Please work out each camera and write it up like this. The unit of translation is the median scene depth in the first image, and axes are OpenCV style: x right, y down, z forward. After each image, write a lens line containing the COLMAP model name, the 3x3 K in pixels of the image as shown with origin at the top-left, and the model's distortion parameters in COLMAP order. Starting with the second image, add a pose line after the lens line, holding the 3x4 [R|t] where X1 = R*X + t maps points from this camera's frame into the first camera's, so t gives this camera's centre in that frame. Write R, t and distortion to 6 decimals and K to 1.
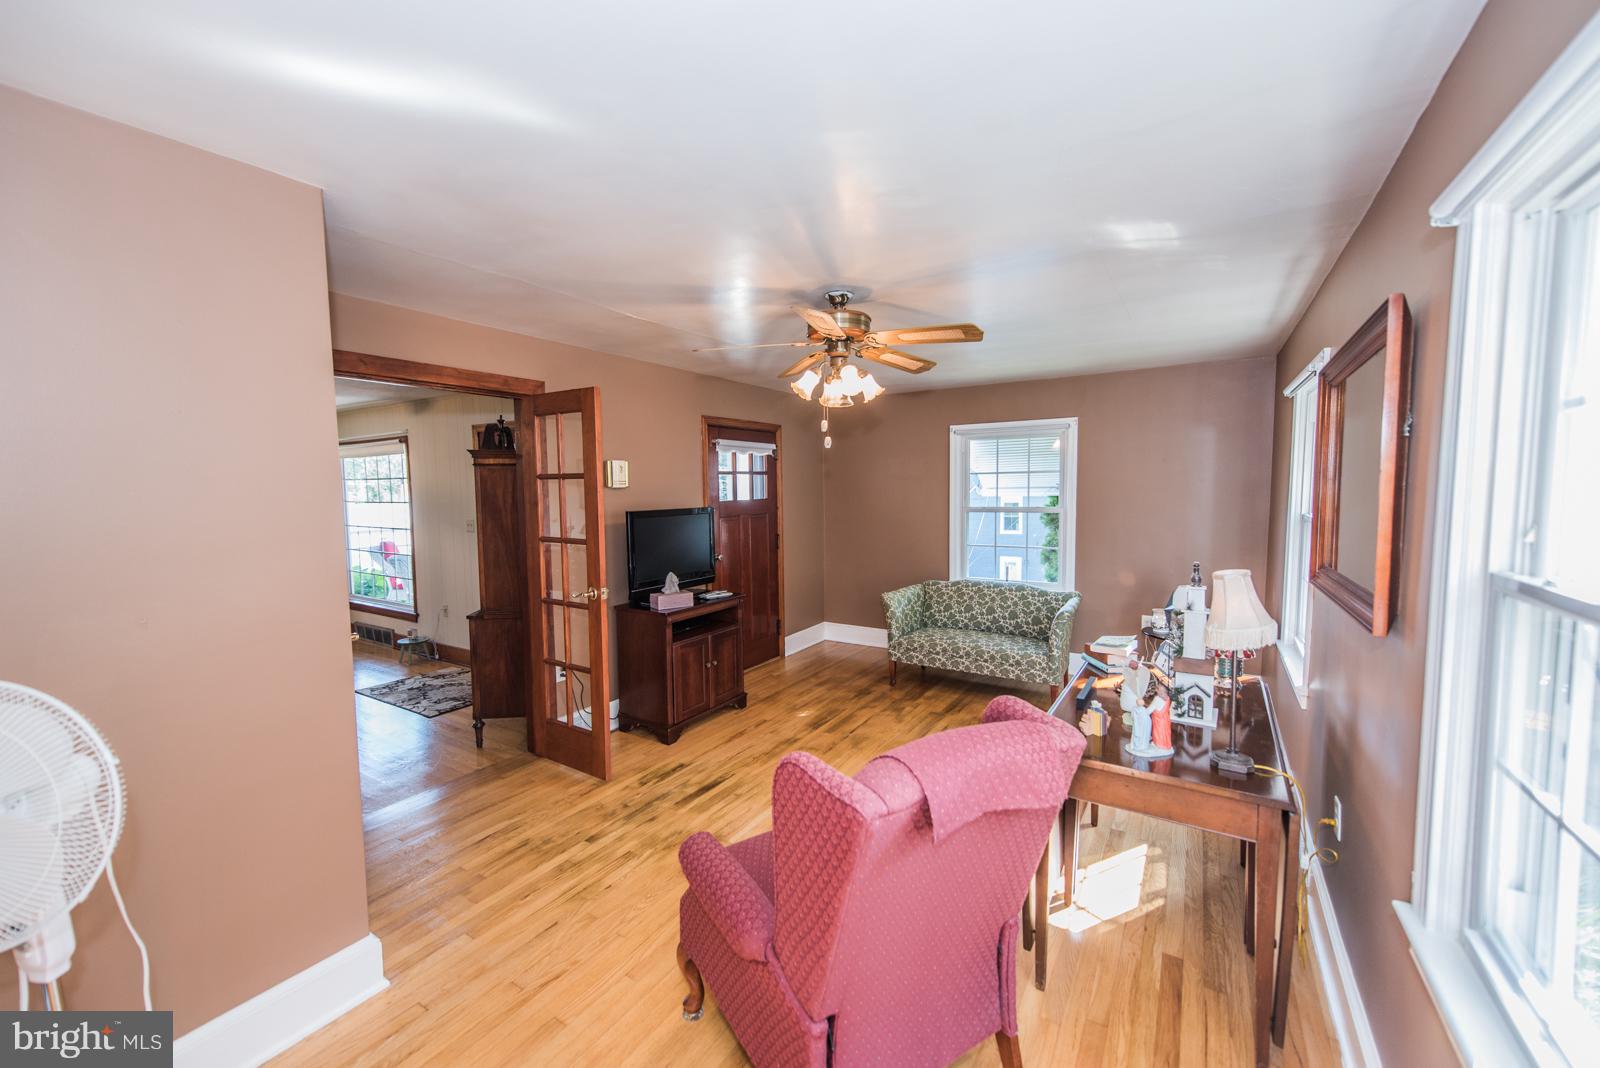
lens RADIAL K [[619.7, 0, 797.2], [0, 619.7, 530.2], [0, 0, 1]] dist [0.002746, -0.000434]
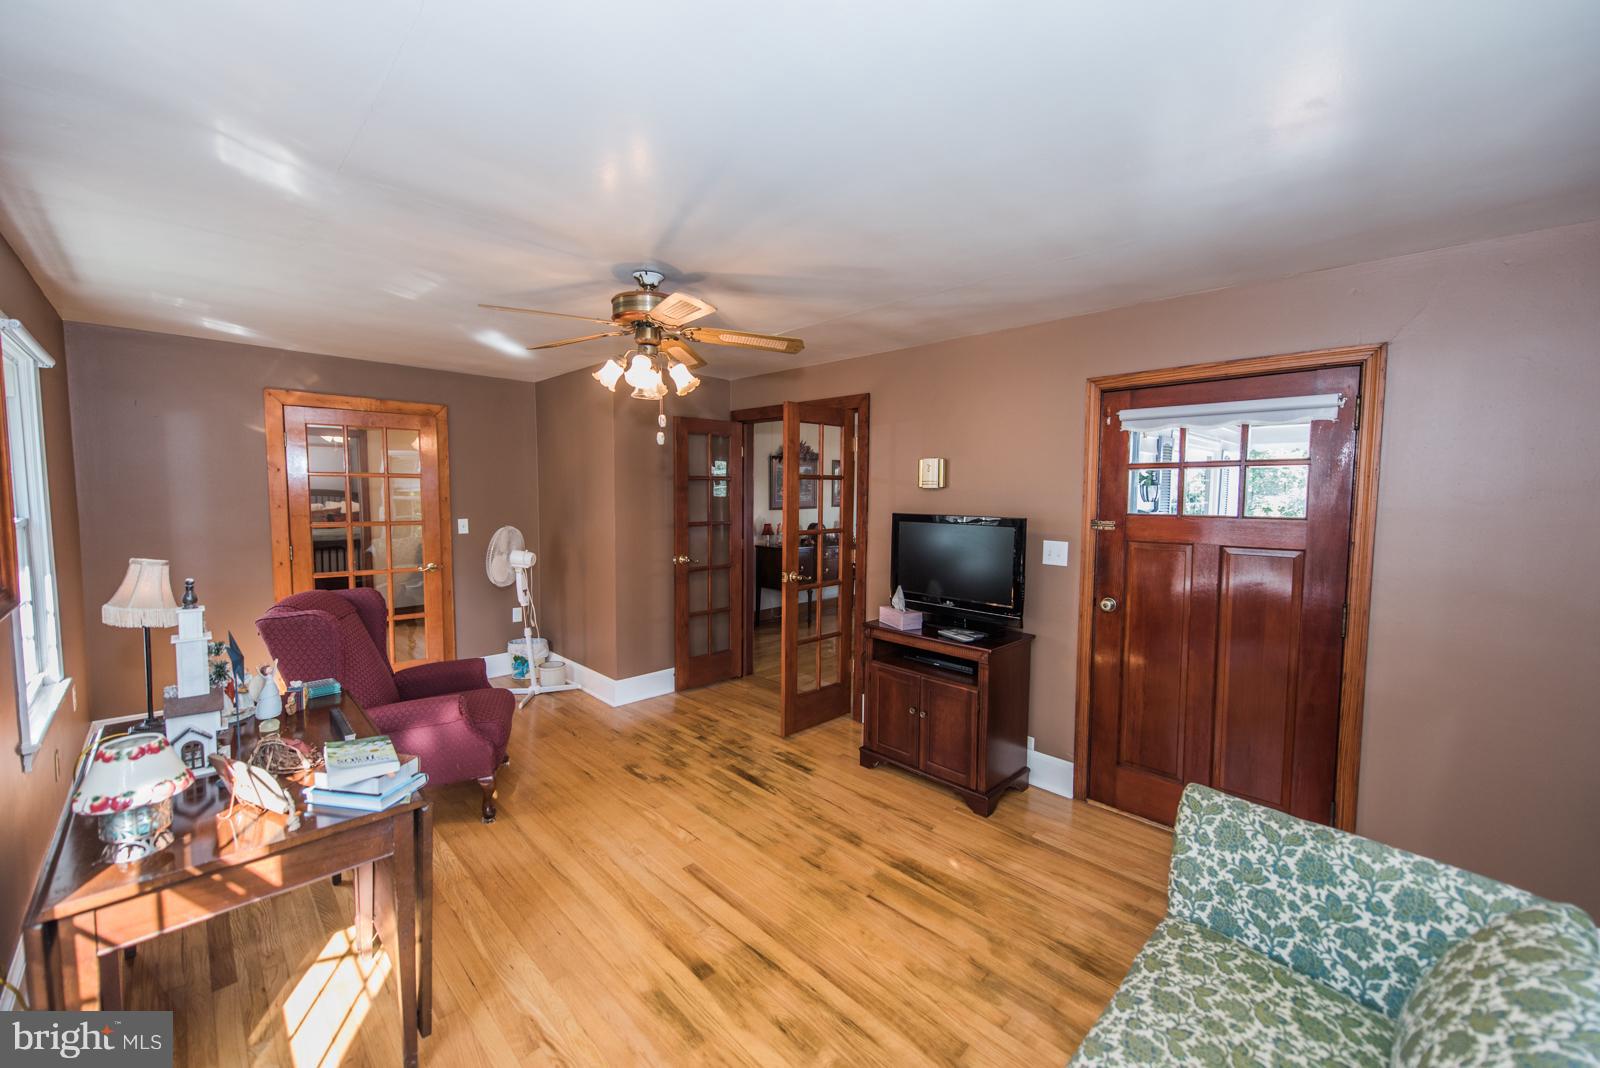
lens RADIAL K [[619.7, 0, 797.2], [0, 619.7, 532.1], [0, 0, 1]] dist [0.002746, -0.000434]
pose [[-0.221076, 0.073172, -0.972508, 0.695652], [-0.076331, 0.992824, 0.092053, -0.079323], [0.972265, 0.094583, -0.213904, 1.076463]]
